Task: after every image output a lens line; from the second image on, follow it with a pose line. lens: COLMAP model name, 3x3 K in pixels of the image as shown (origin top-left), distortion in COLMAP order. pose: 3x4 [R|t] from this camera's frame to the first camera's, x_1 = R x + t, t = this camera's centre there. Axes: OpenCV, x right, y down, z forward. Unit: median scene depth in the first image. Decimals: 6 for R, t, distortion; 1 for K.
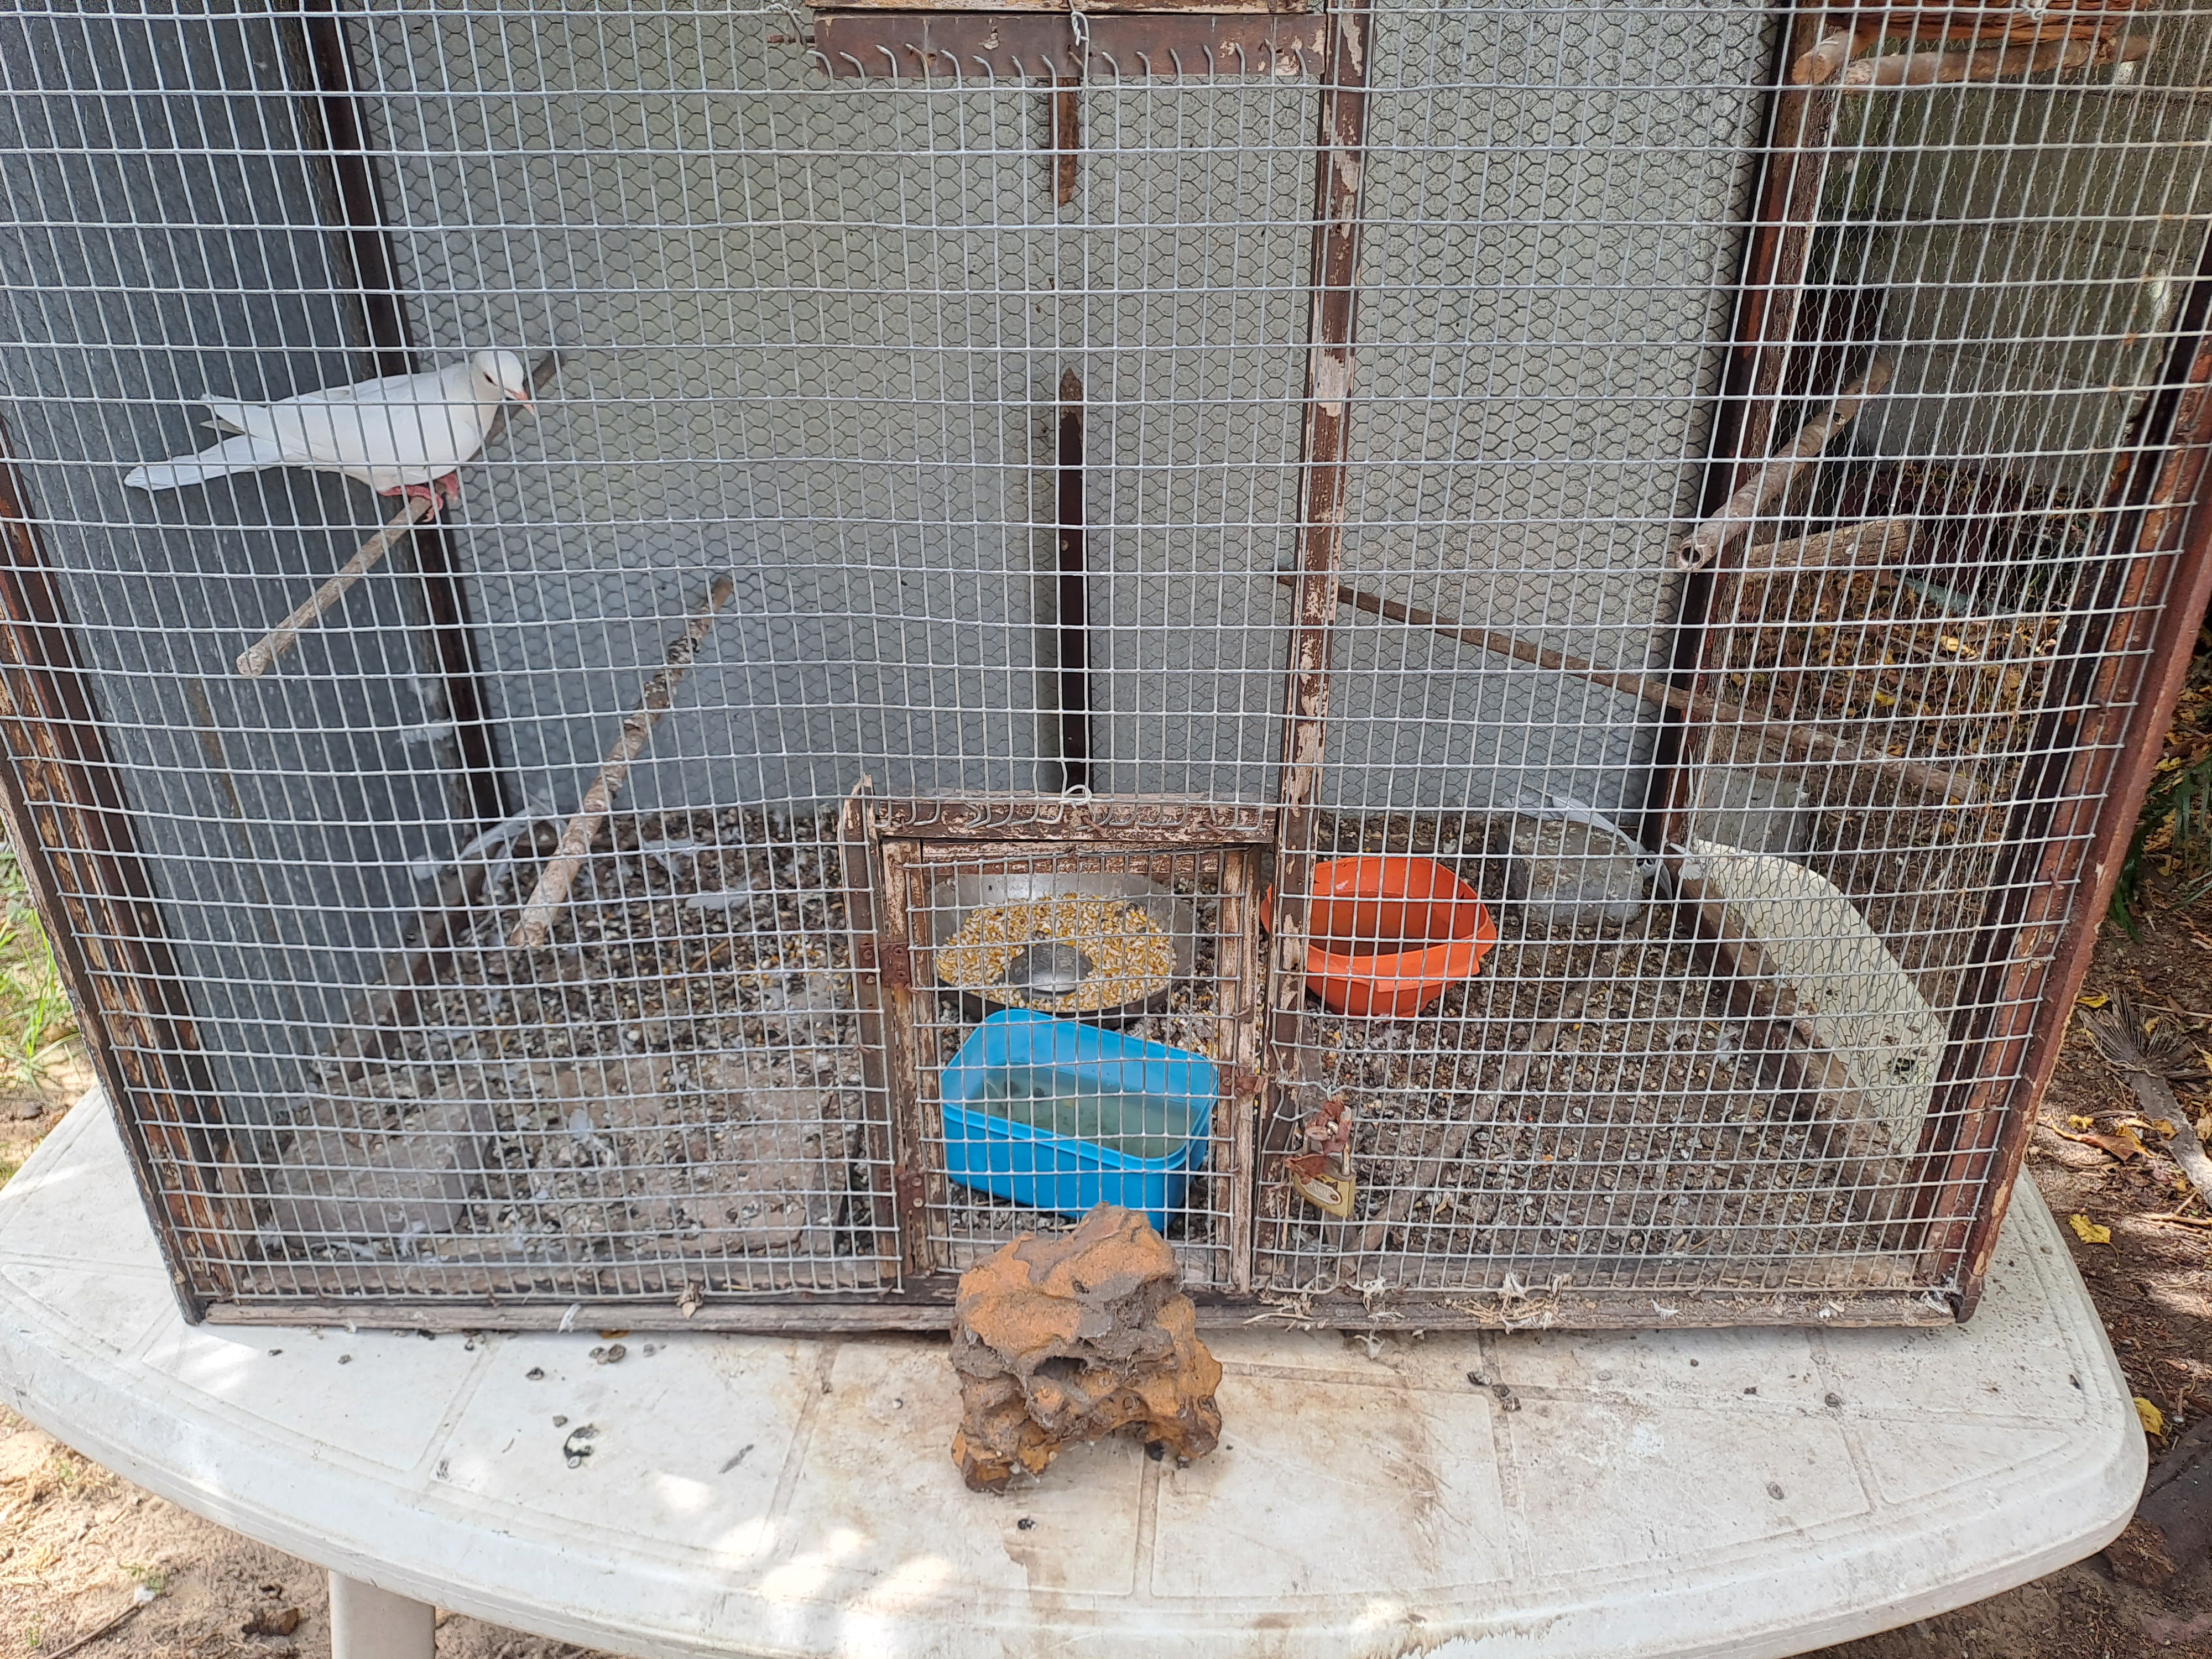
lens RADIAL K [[1653.0, 0, 1105.1], [0, 1653.0, 843.2], [0, 0, 1]] dist [0.076479, -0.109523]
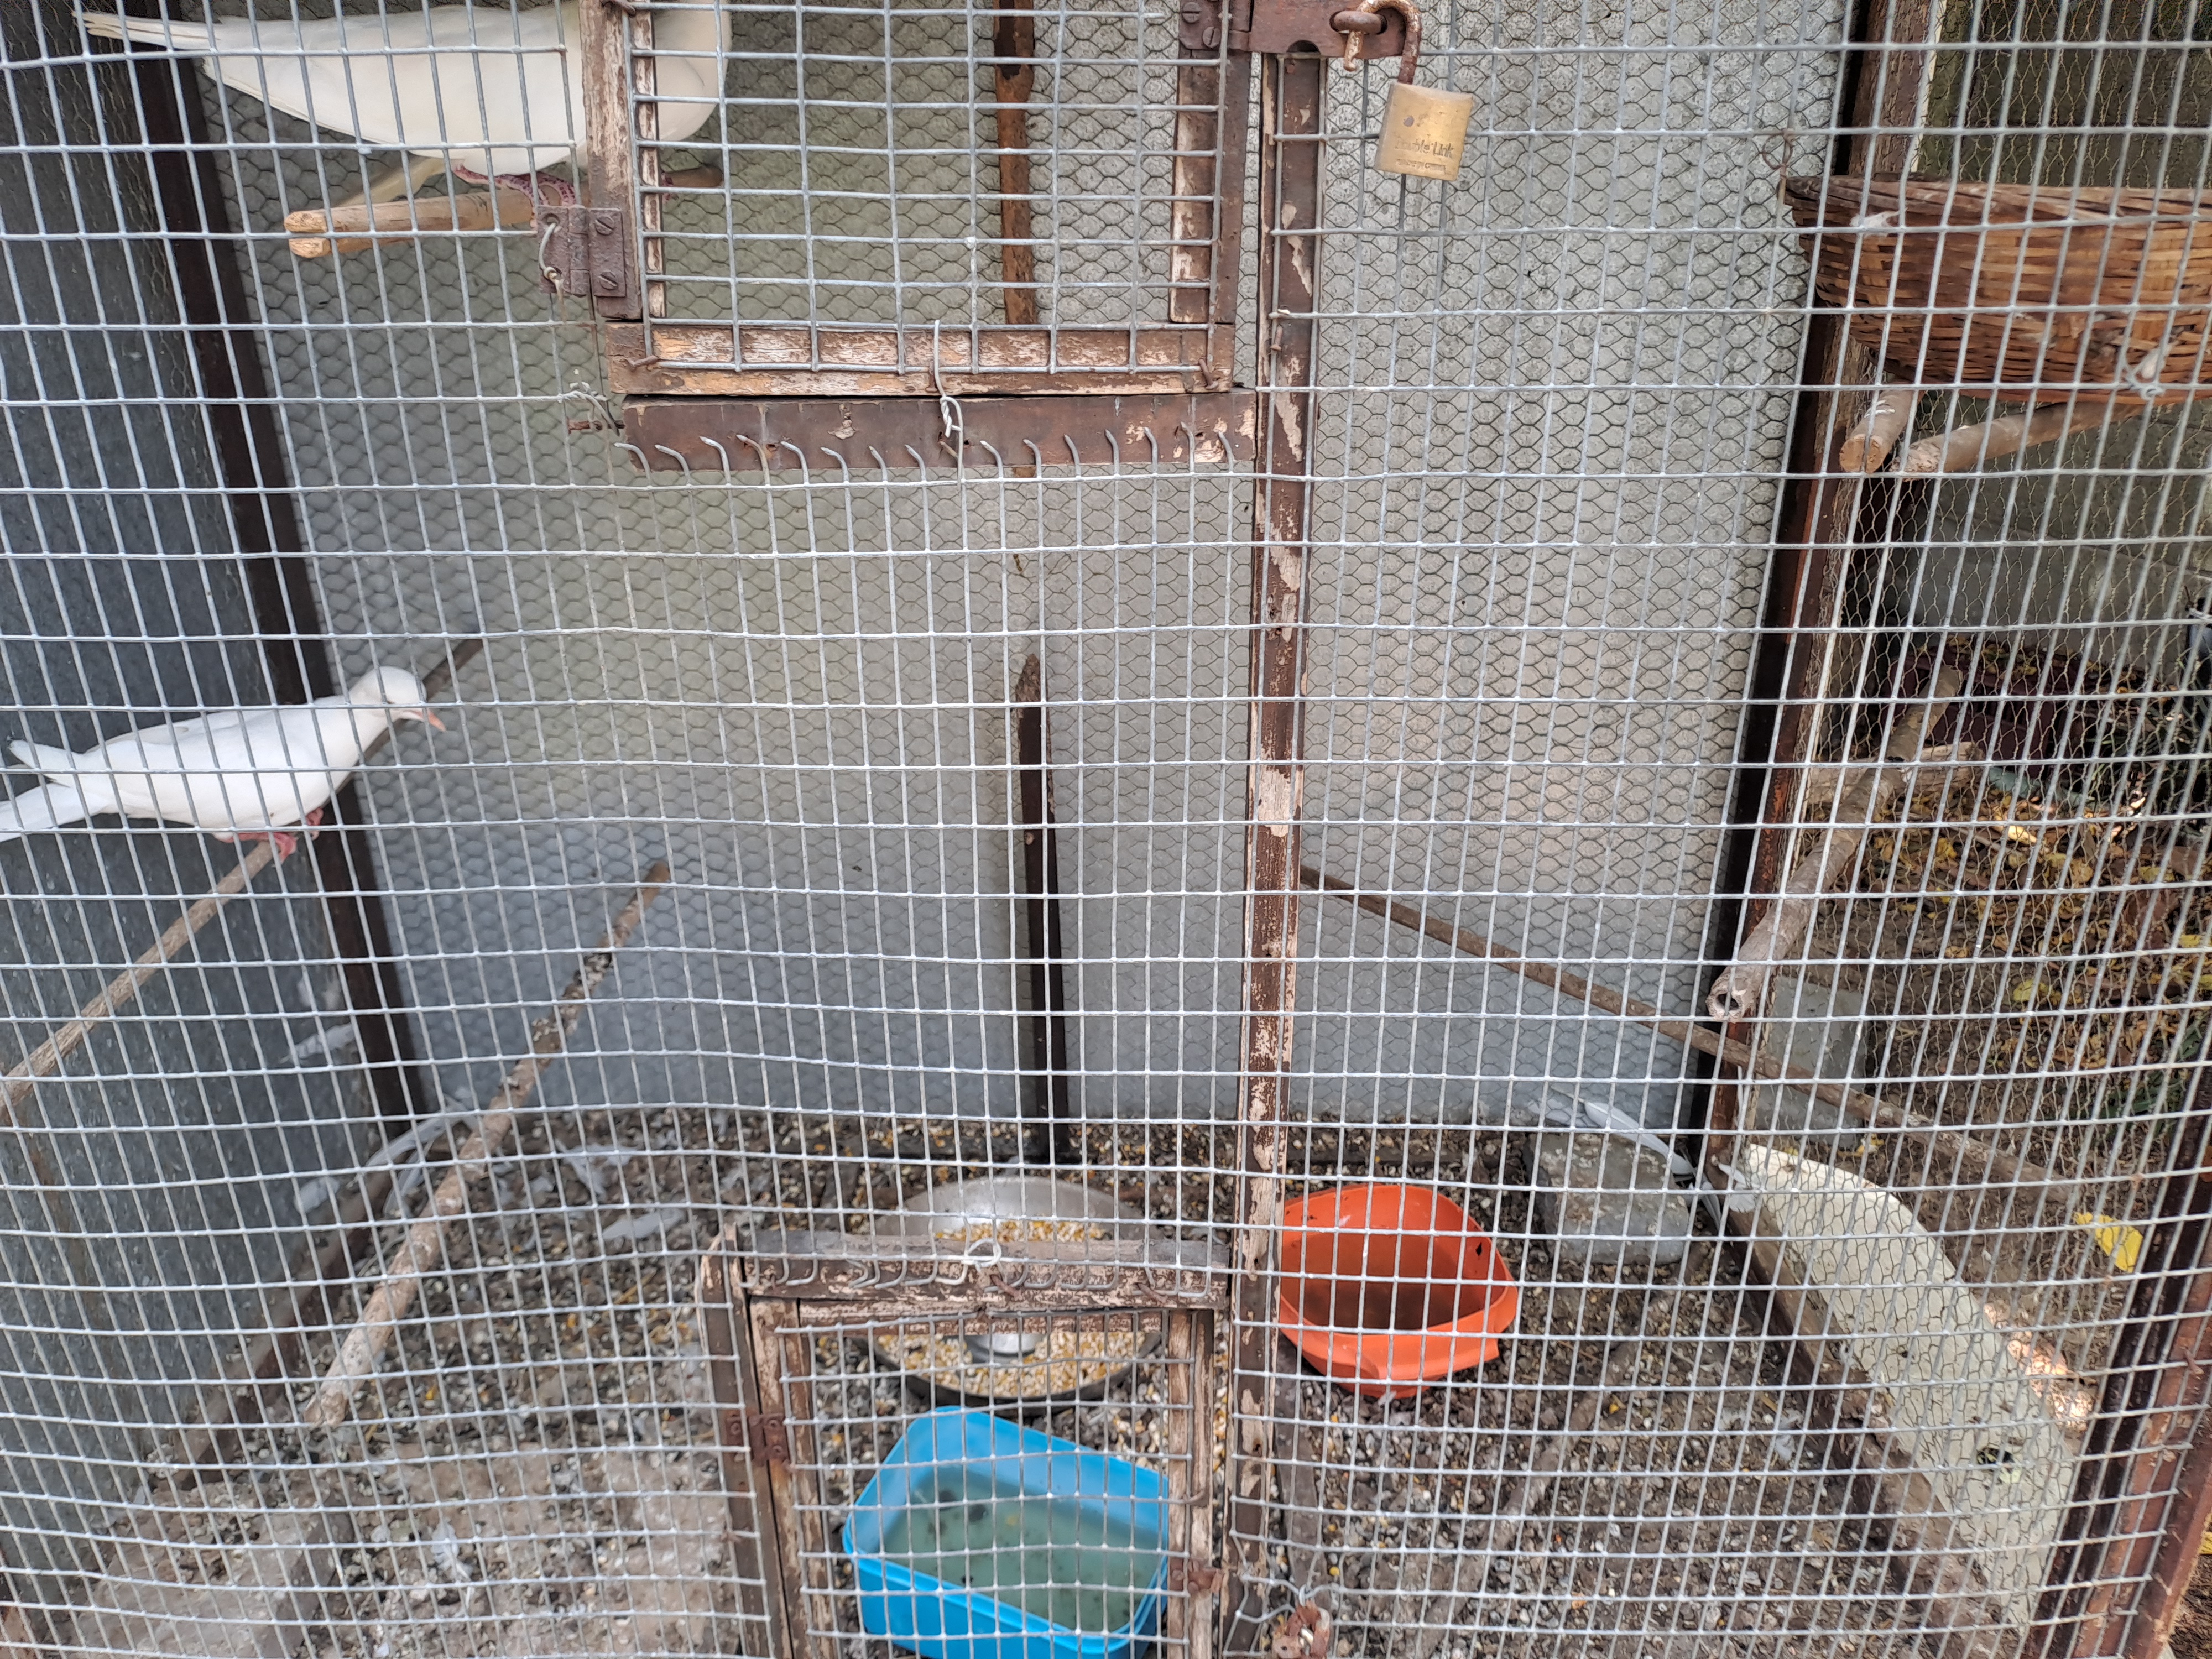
lens RADIAL K [[1635.9, 0, 1108.6], [0, 1635.9, 826.7], [0, 0, 1]] dist [0.085697, -0.132373]
pose [[0.999613, 0.004649, -0.027415, 0.064655], [-0.006951, 0.996403, -0.084457, -0.166988], [0.026924, 0.084615, 0.996050, 0.165863]]
